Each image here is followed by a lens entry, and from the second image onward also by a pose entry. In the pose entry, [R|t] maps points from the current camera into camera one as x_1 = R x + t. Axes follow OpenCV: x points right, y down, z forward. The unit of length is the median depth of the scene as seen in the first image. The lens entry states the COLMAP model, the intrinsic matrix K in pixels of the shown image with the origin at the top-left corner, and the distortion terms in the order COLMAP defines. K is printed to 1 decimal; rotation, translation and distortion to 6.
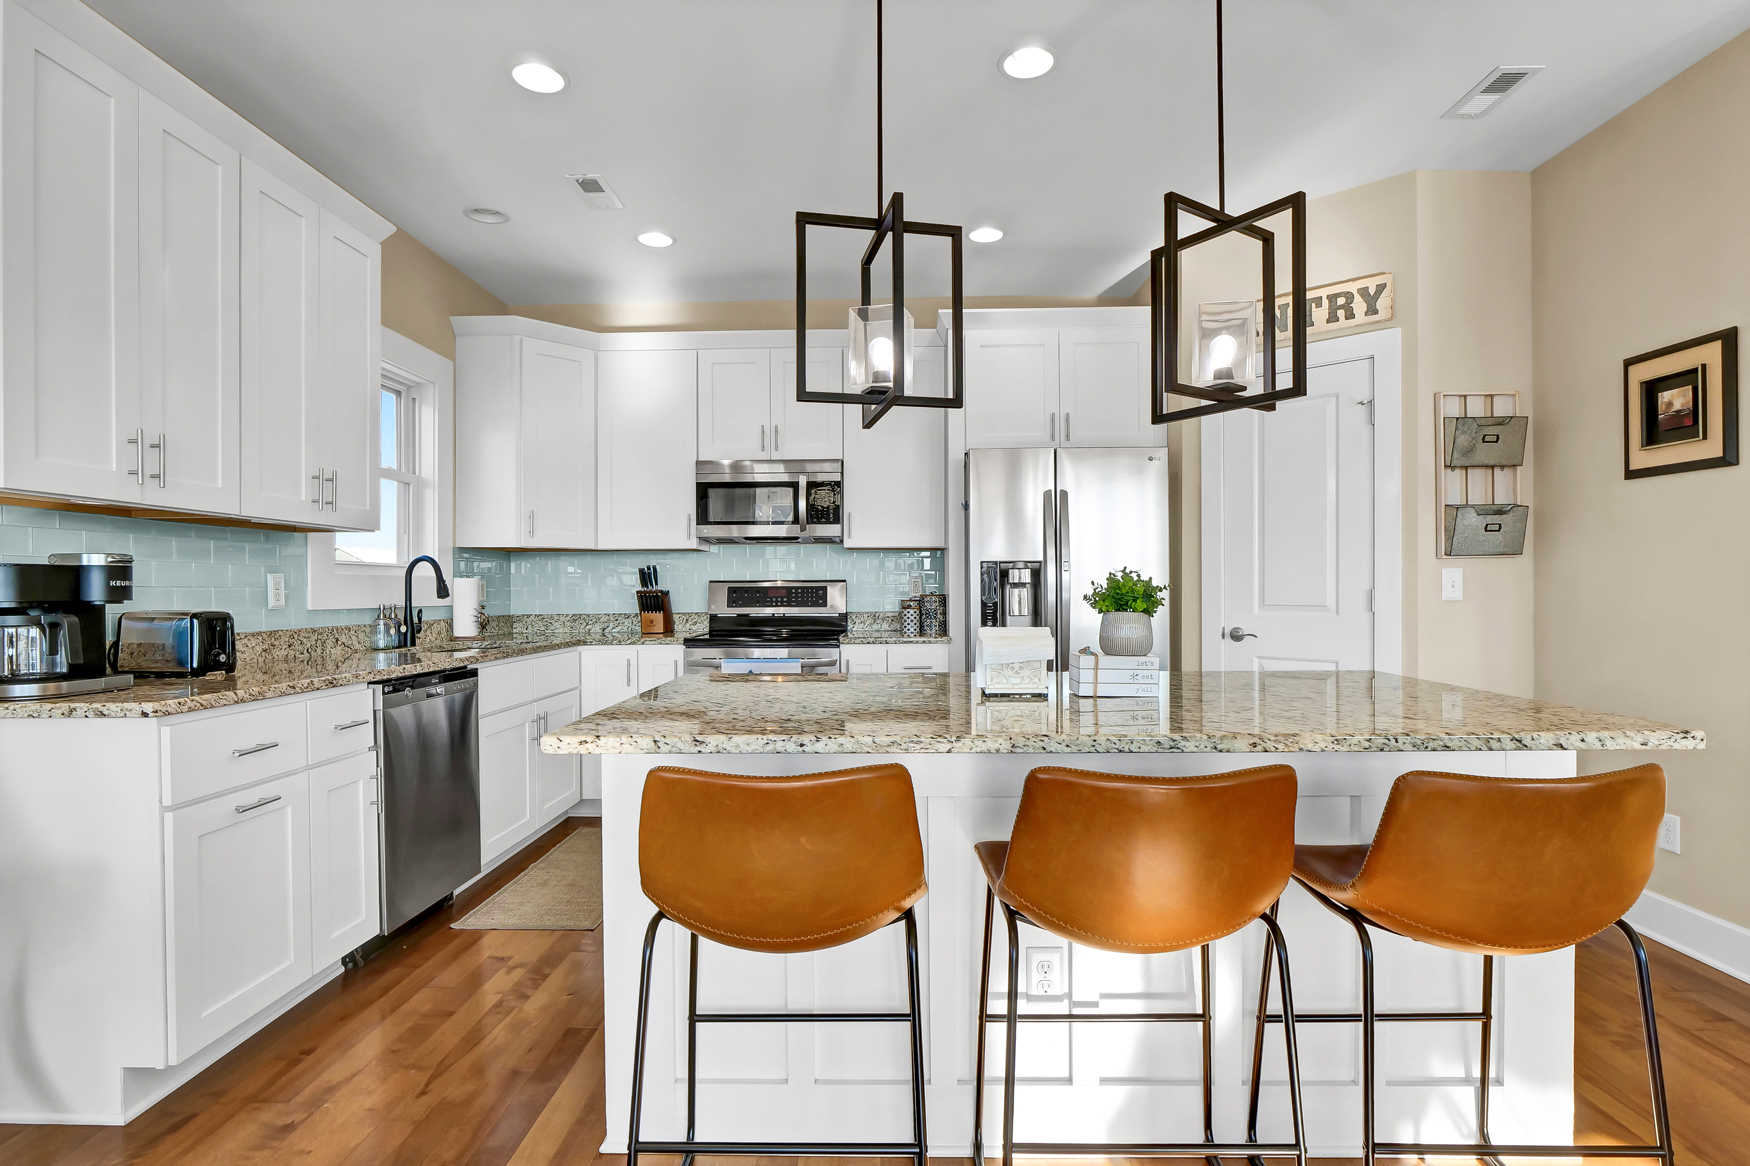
lens RADIAL K [[873.5, 0, 867.6], [0, 873.5, 593.1], [0, 0, 1]] dist [-0.010328, -0.003251]
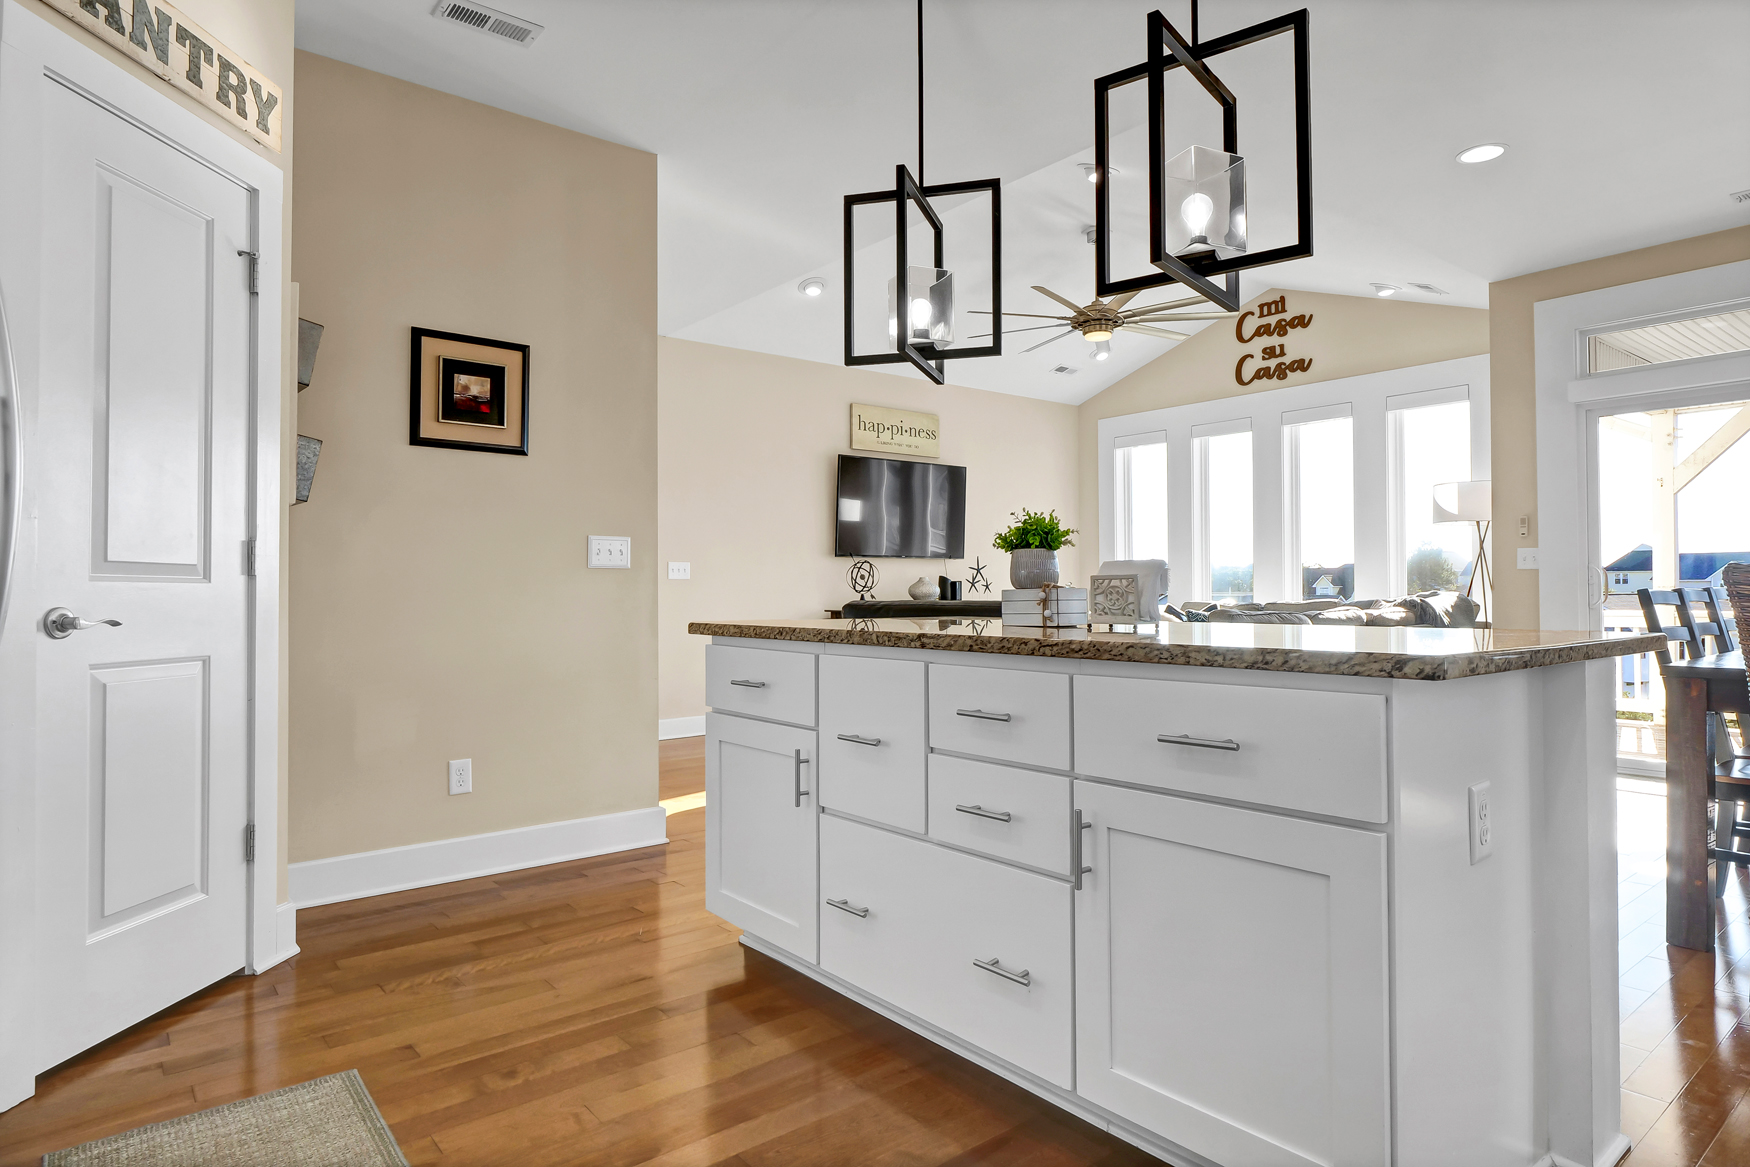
lens RADIAL K [[1000.1, 0, 876.9], [0, 1000.1, 581.8], [0, 0, 1]] dist [-0.009688, 0.001258]
pose [[-0.655413, 0.022449, 0.754937, -0.269423], [0.015302, 0.999748, -0.016444, 0.043021], [-0.755116, 0.000775, -0.655591, 0.991177]]
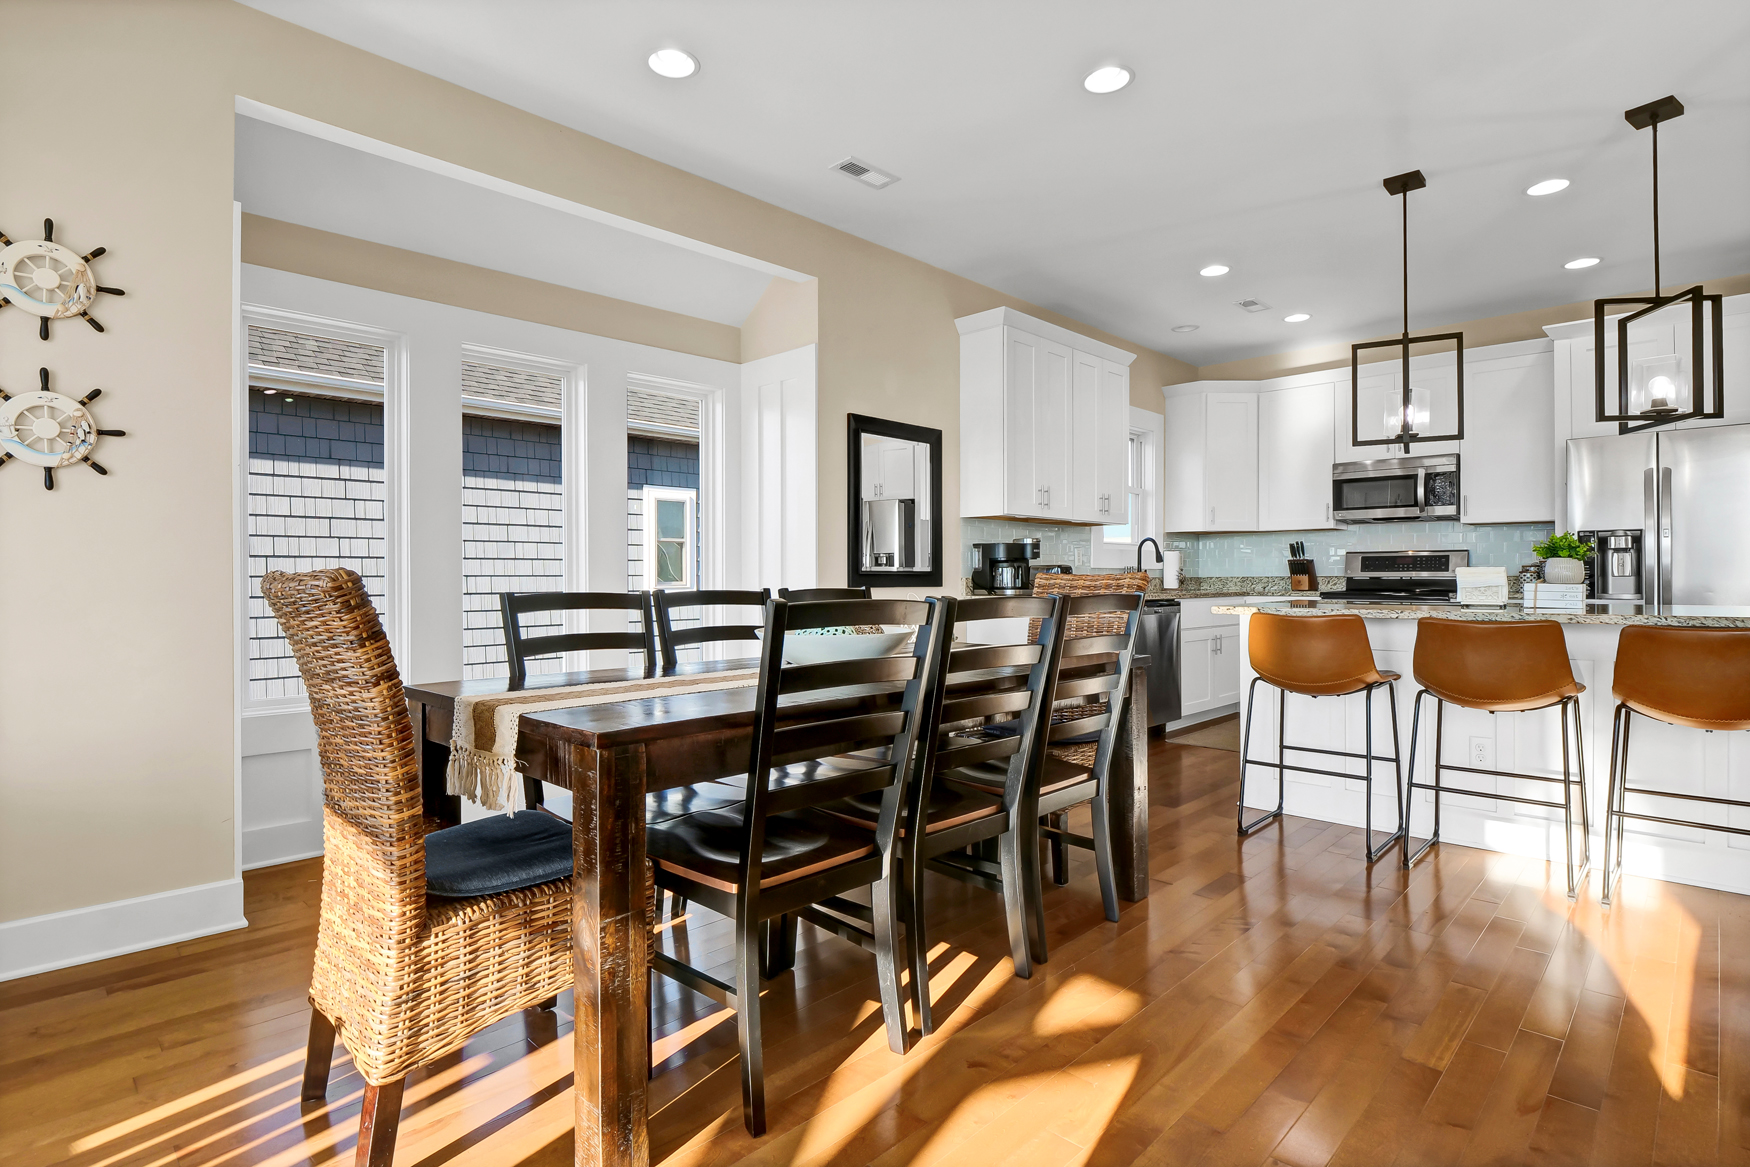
lens RADIAL K [[873.5, 0, 880.2], [0, 873.5, 578.5], [0, 0, 1]] dist [-0.010328, -0.003251]
pose [[0.738746, 0.004883, -0.673966, 0.225808], [-0.003991, 0.999988, 0.002871, 0.030487], [0.673972, 0.000569, 0.738757, -0.549603]]
